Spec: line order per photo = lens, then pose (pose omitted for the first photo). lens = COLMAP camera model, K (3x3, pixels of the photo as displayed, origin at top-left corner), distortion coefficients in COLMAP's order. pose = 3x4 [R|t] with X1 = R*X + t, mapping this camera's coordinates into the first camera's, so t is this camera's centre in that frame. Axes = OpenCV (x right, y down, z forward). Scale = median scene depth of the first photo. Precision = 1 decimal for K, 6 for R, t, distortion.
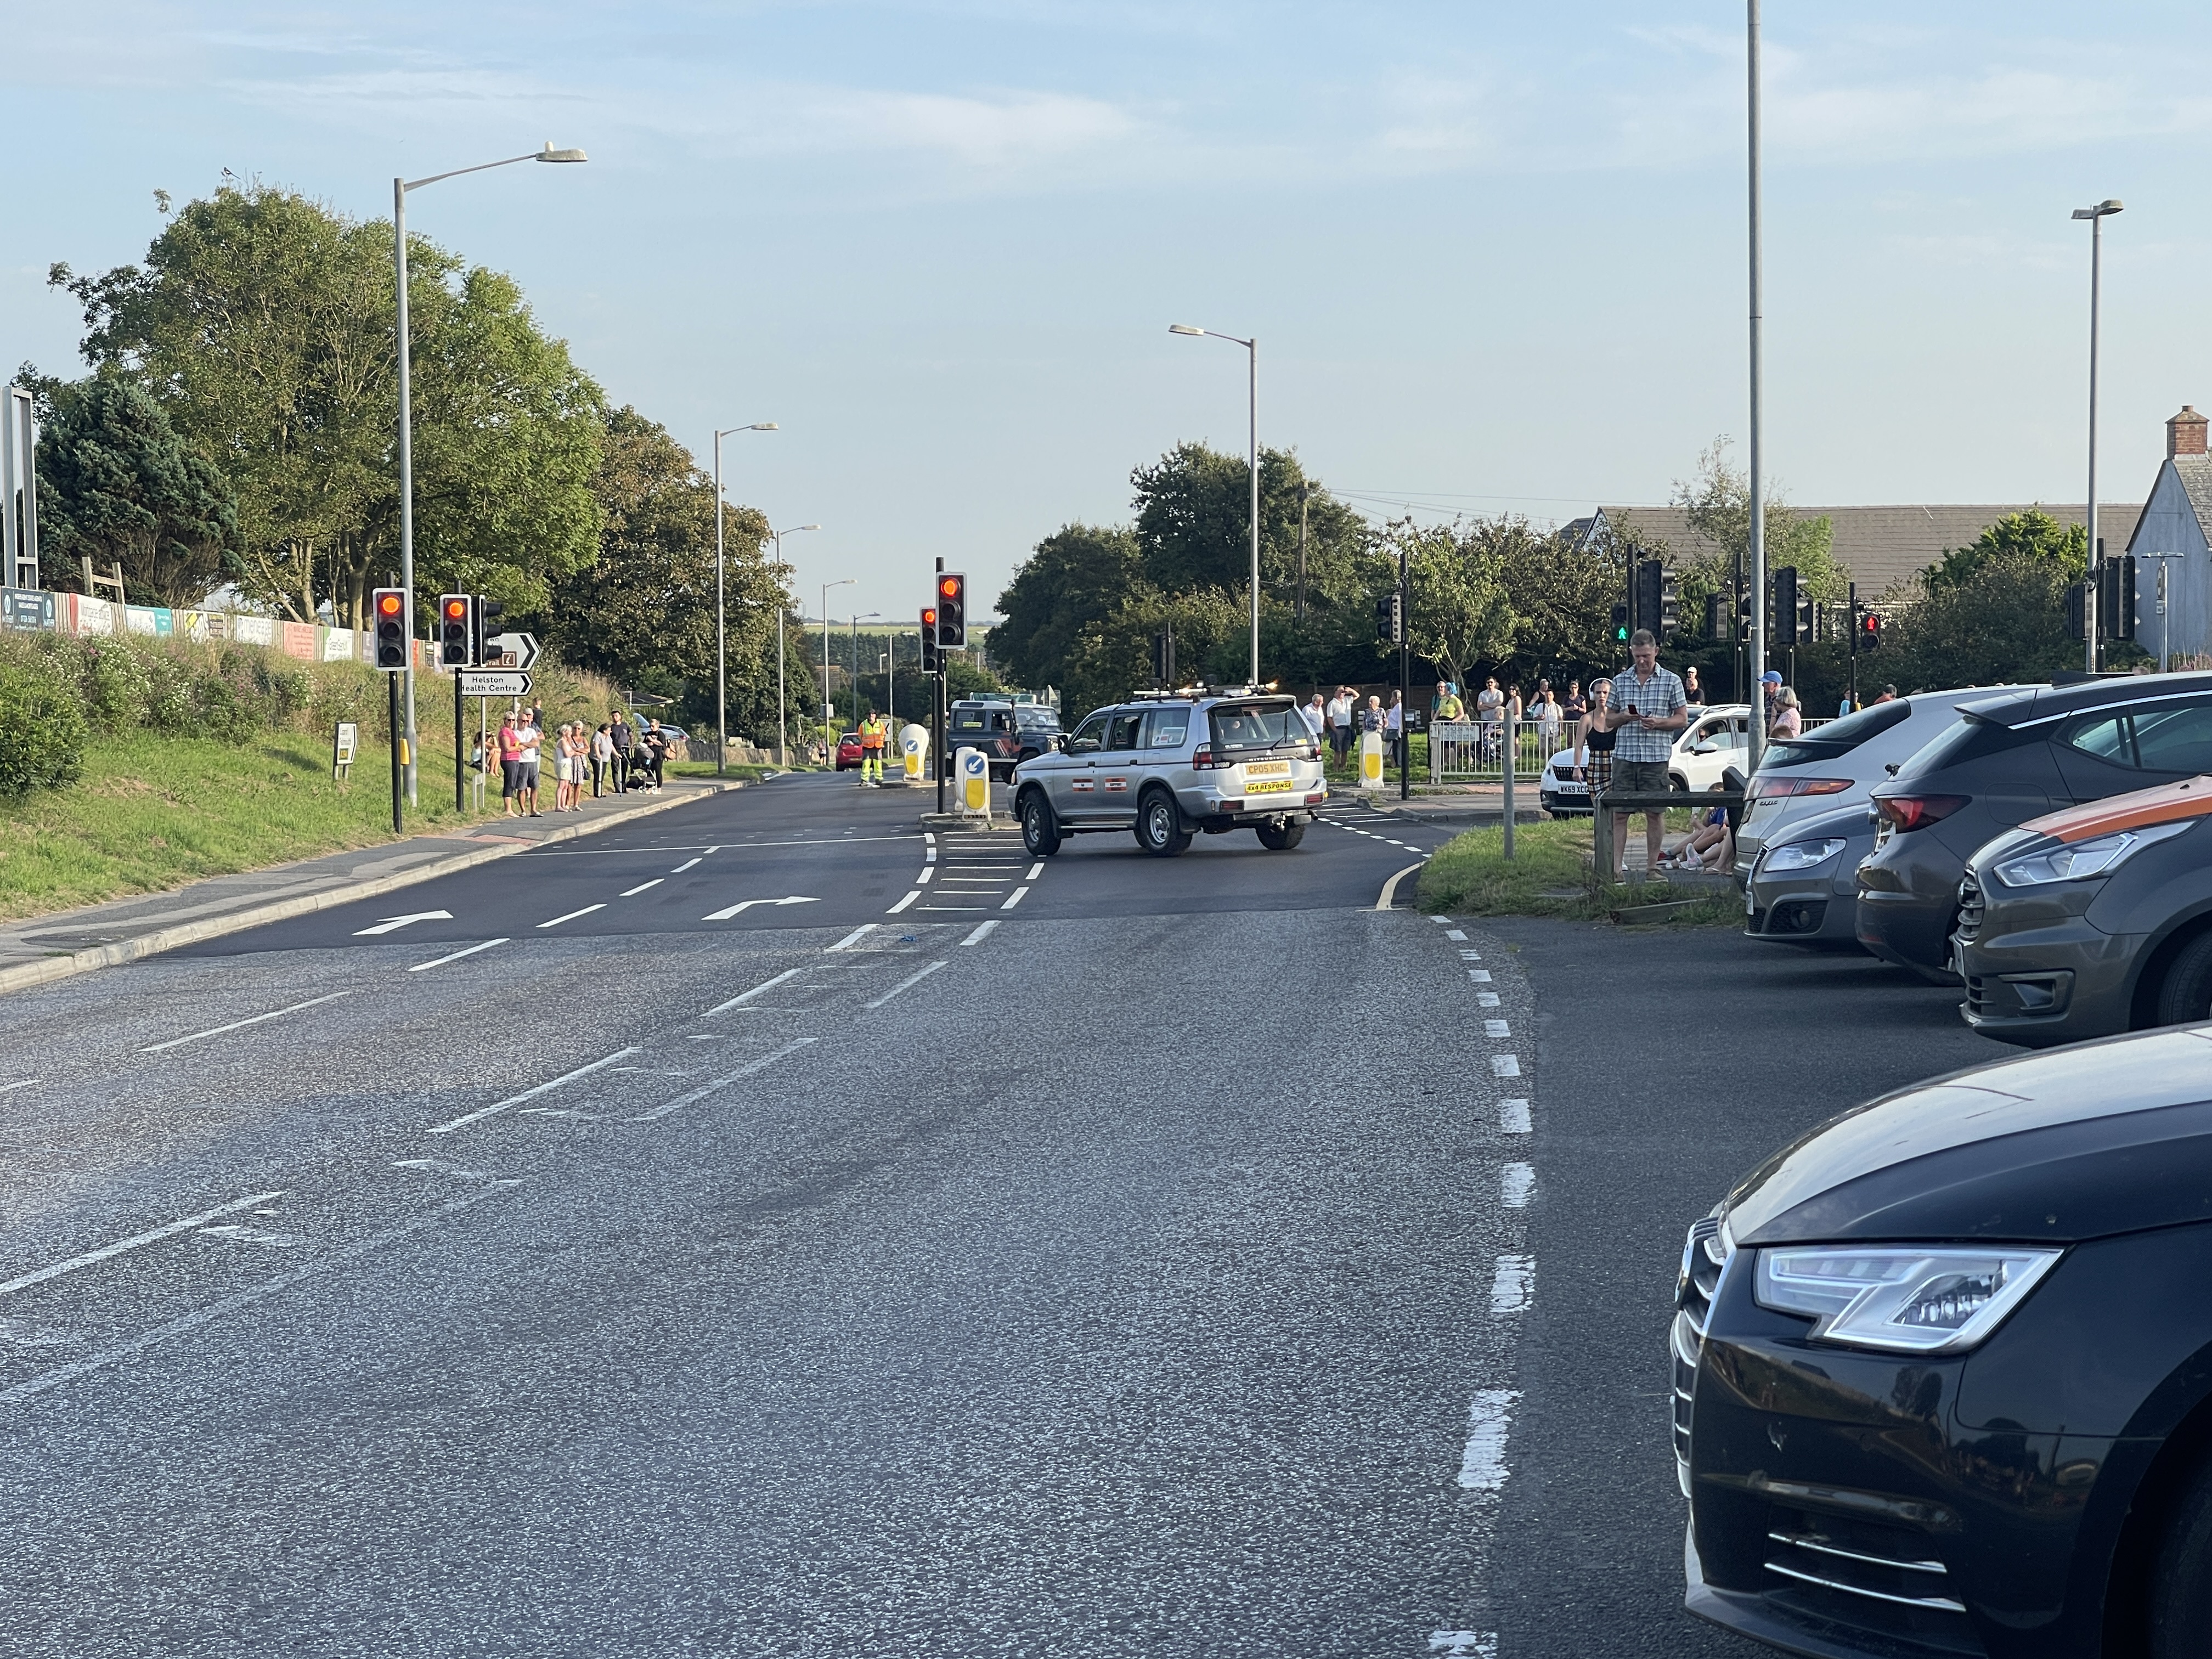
lens RADIAL K [[4200.5, 0, 1105.0], [0, 4200.5, 834.7], [0, 0, 1]] dist [0.260090, 0.000000]
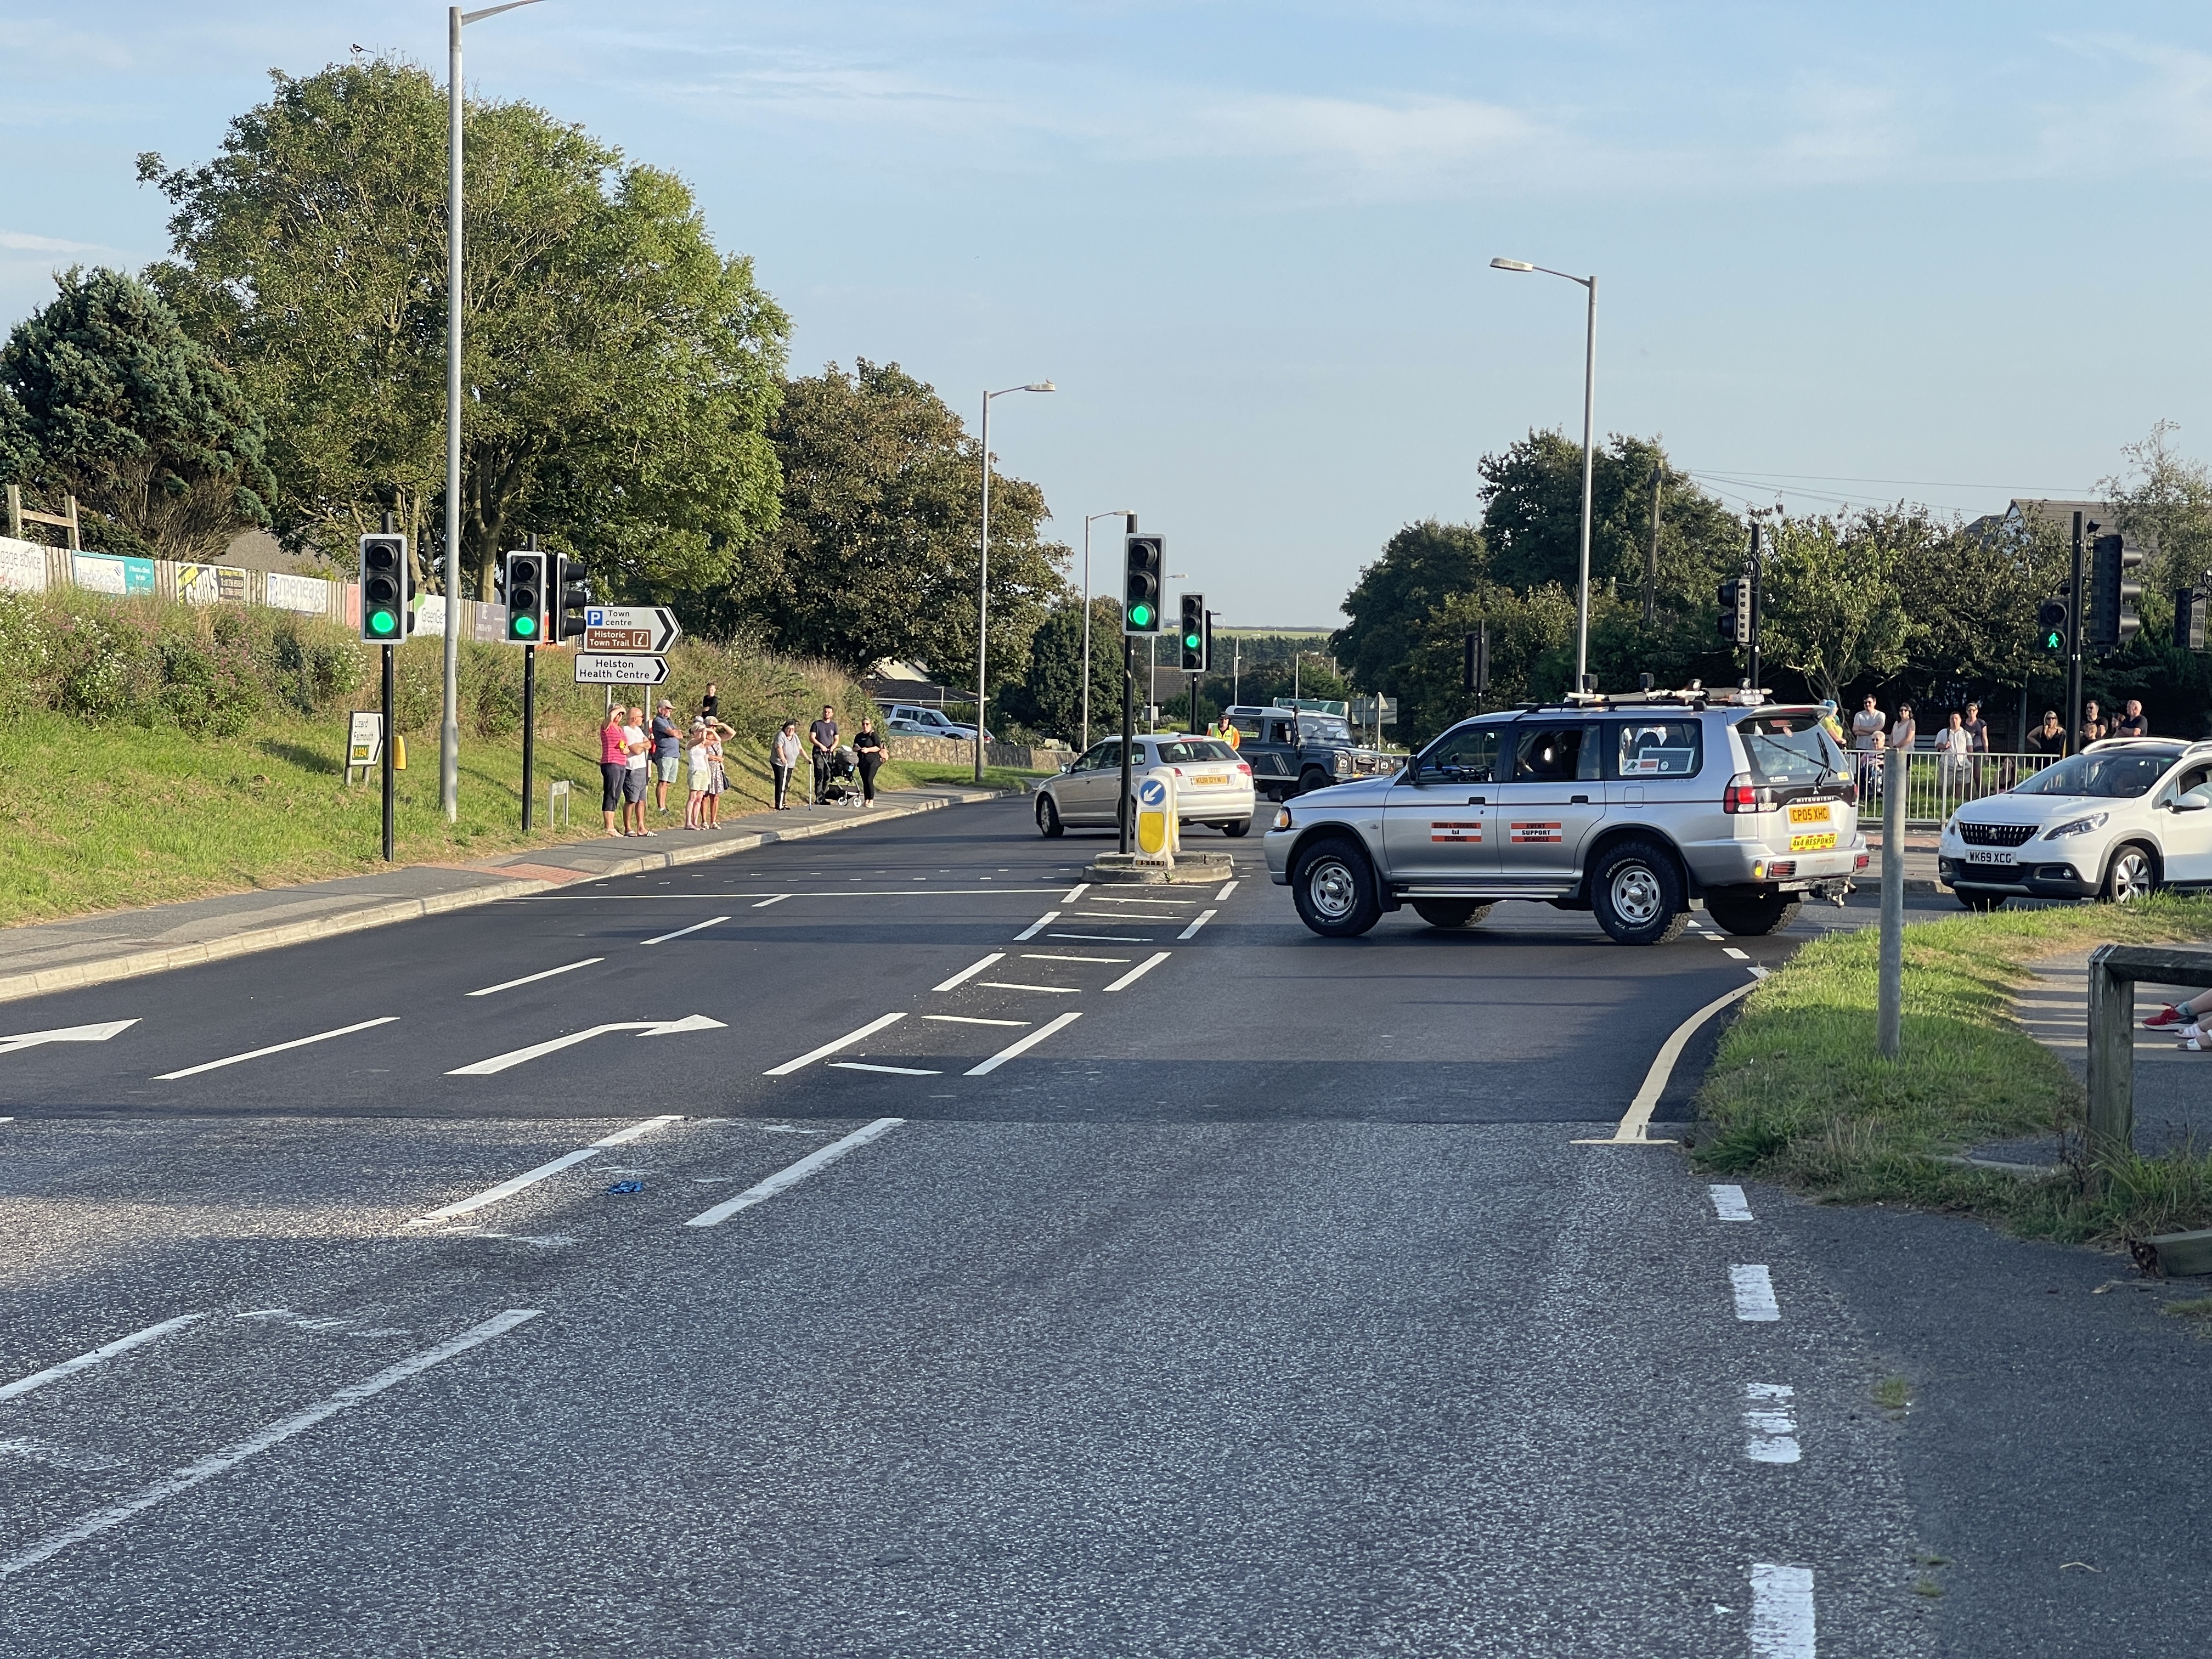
lens RADIAL K [[4188.6, 0, 1070.1], [0, 4188.6, 826.6], [0, 0, 1]] dist [0.234649, 0.000000]
pose [[0.994857, 0.030986, -0.096430, 0.016280], [-0.031271, 0.999510, -0.001440, -0.005805], [0.096338, 0.004448, 0.995339, 0.170412]]
